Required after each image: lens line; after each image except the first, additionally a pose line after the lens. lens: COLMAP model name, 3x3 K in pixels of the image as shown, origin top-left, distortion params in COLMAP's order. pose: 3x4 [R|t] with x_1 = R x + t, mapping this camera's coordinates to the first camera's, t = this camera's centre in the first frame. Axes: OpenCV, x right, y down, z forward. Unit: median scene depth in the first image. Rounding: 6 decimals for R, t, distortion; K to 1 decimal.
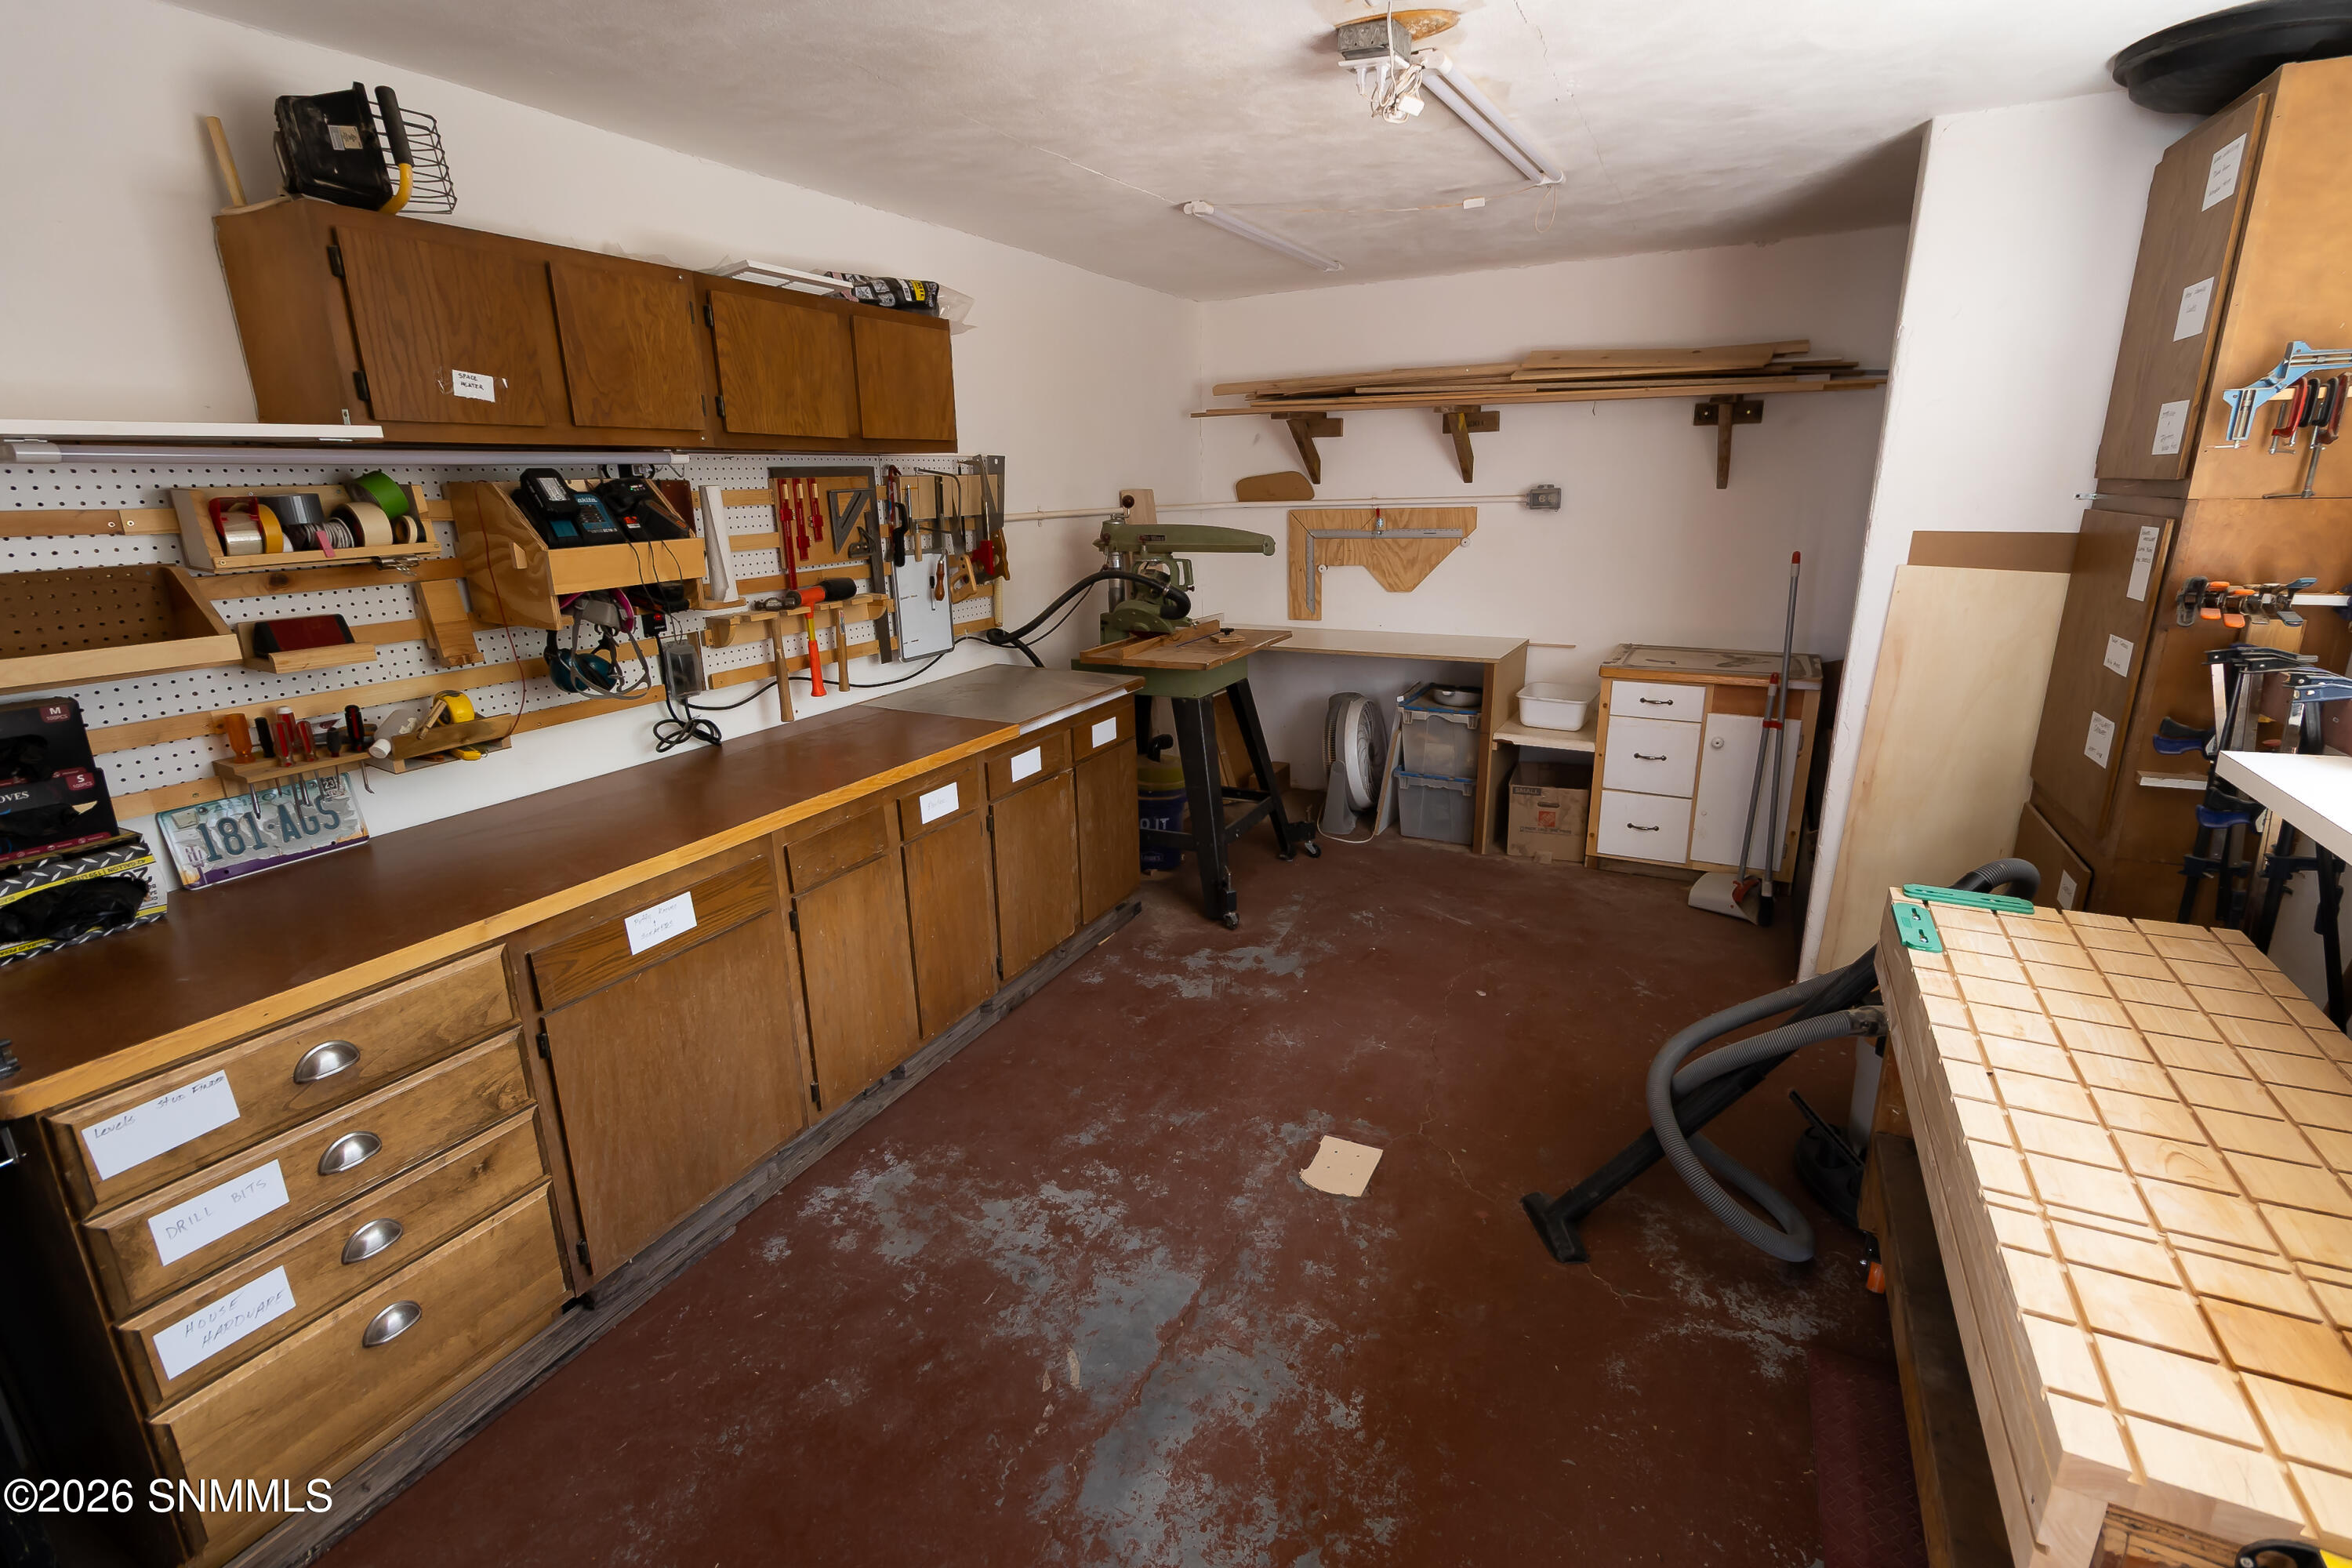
lens RADIAL K [[1080.3, 0, 1192.0], [0, 1080.3, 780.4], [0, 0, 1]] dist [-0.001654, 0.001615]
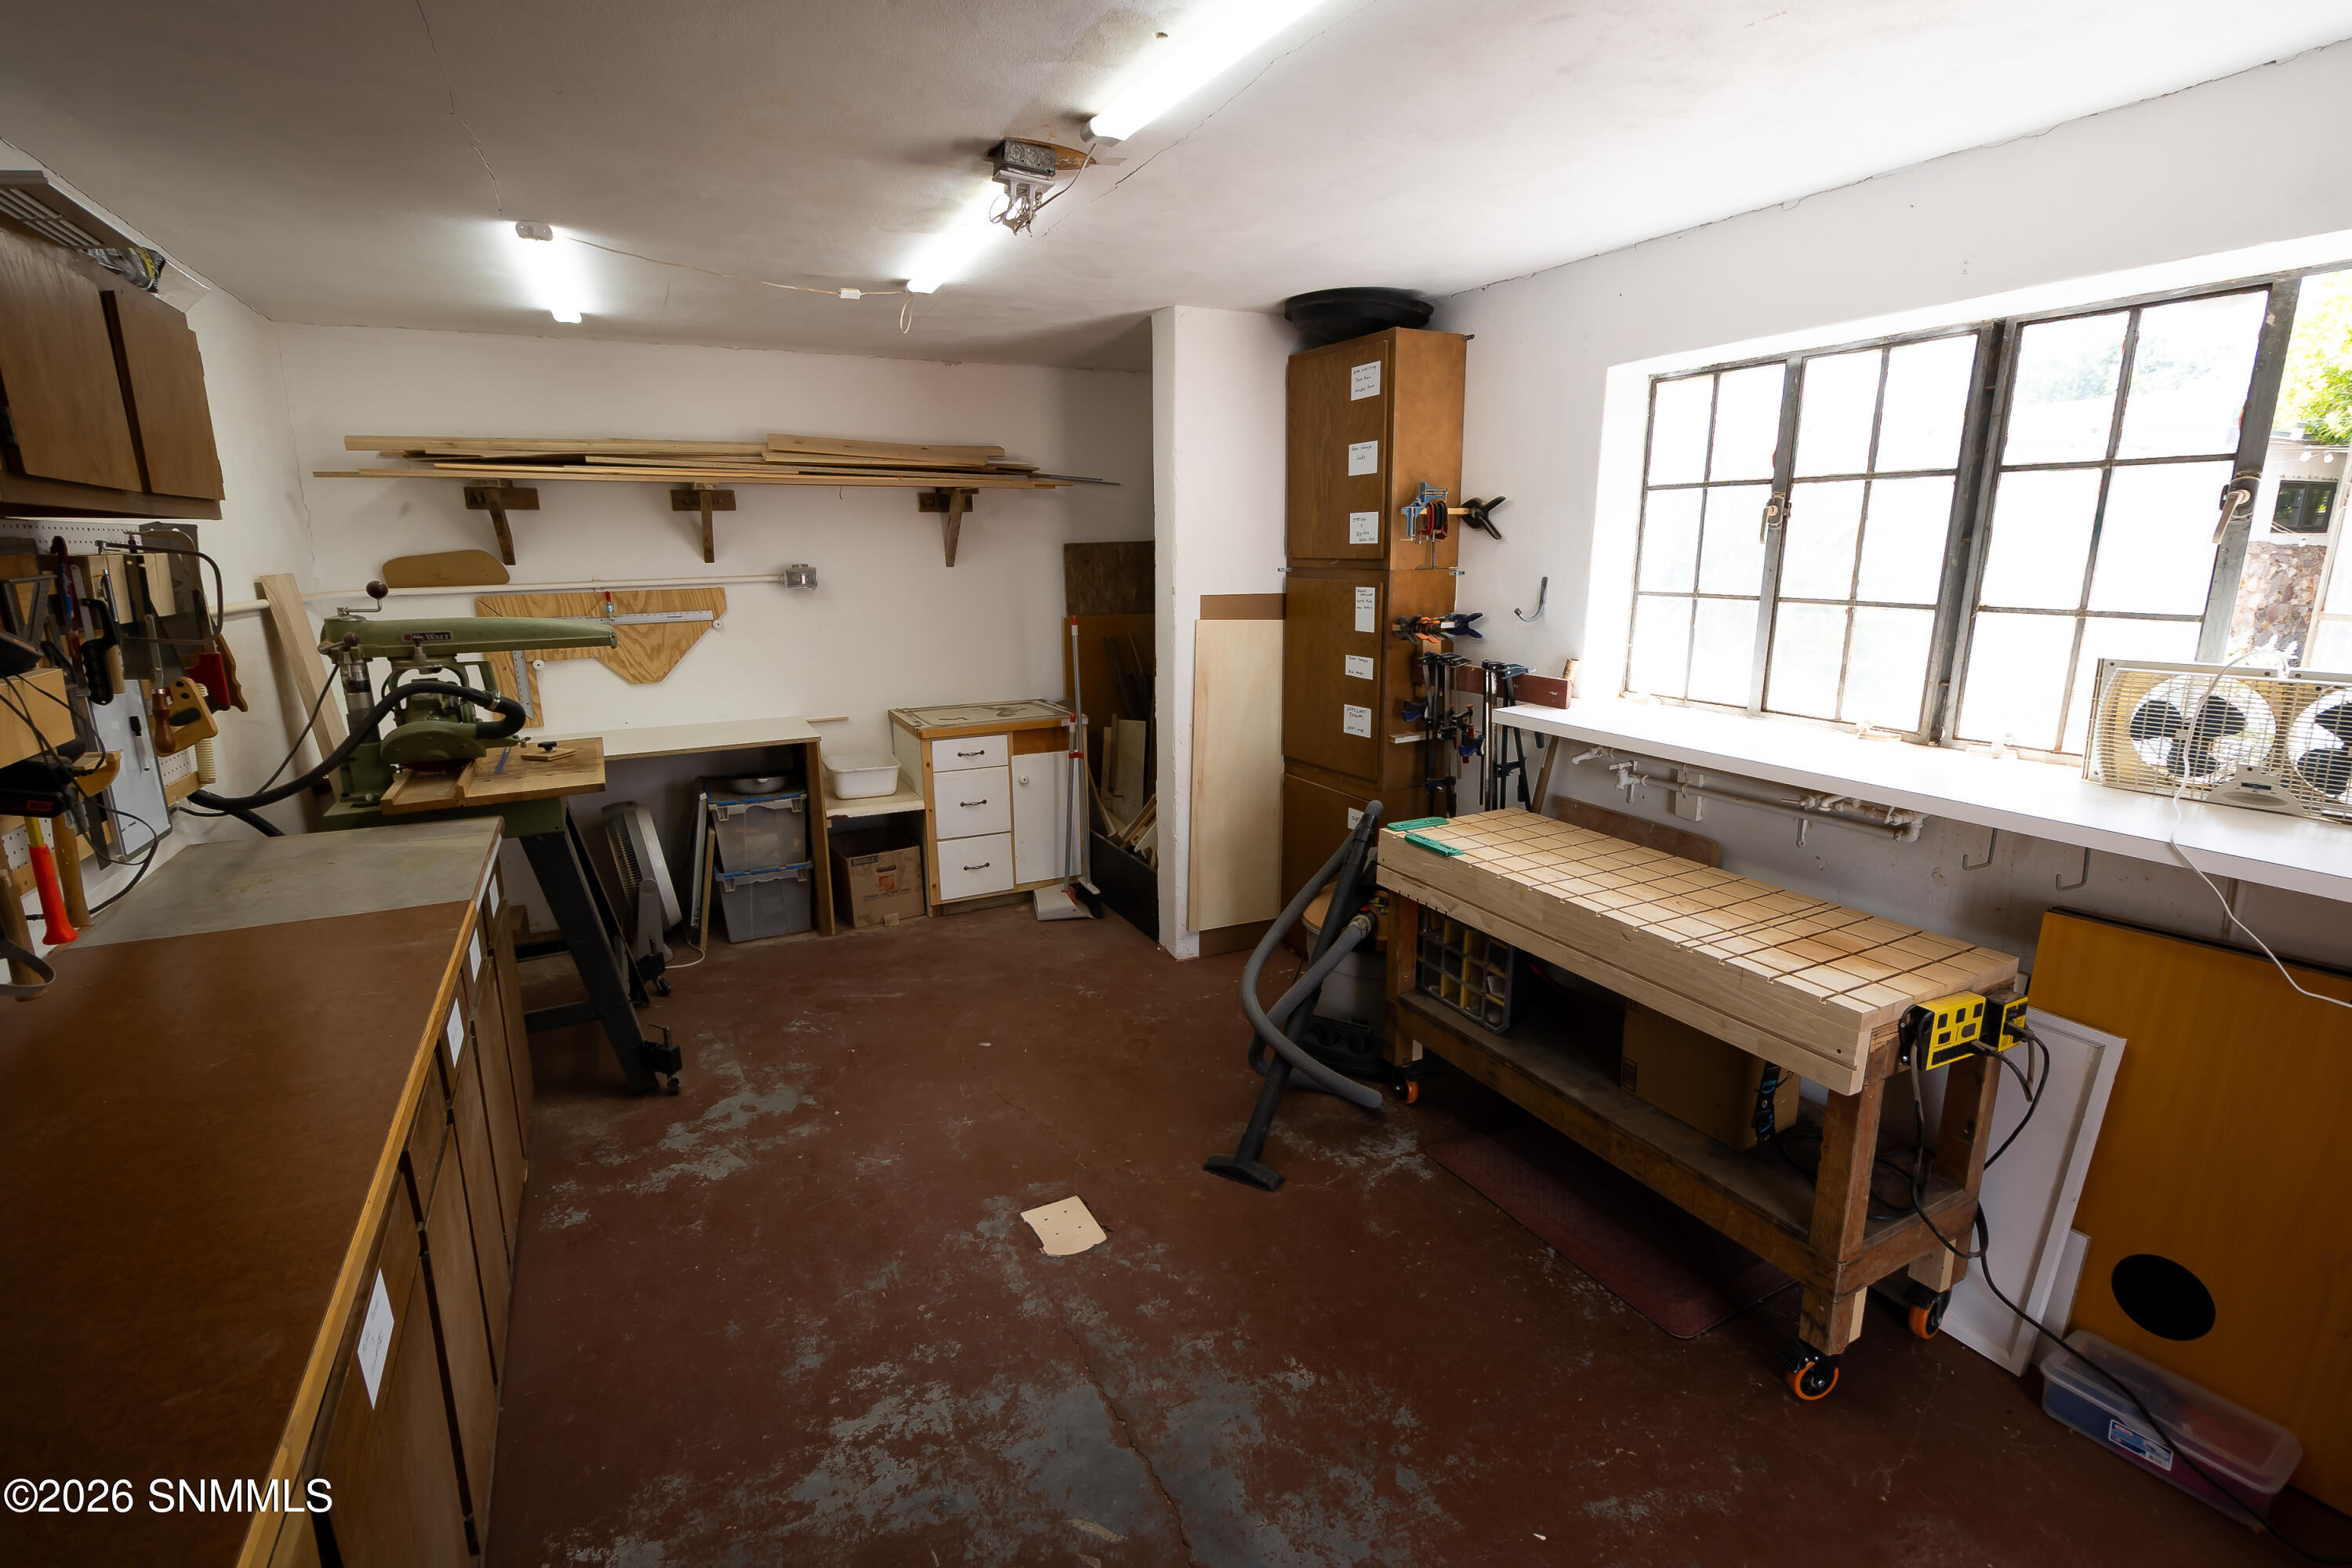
lens RADIAL K [[1080.3, 0, 1184.1], [0, 1080.3, 781.4], [0, 0, 1]] dist [-0.001654, 0.001615]
pose [[0.582850, -0.164418, 0.795772, -0.363688], [0.219031, 0.974856, 0.040994, -0.045271], [-0.782503, 0.150405, 0.604208, 0.162759]]
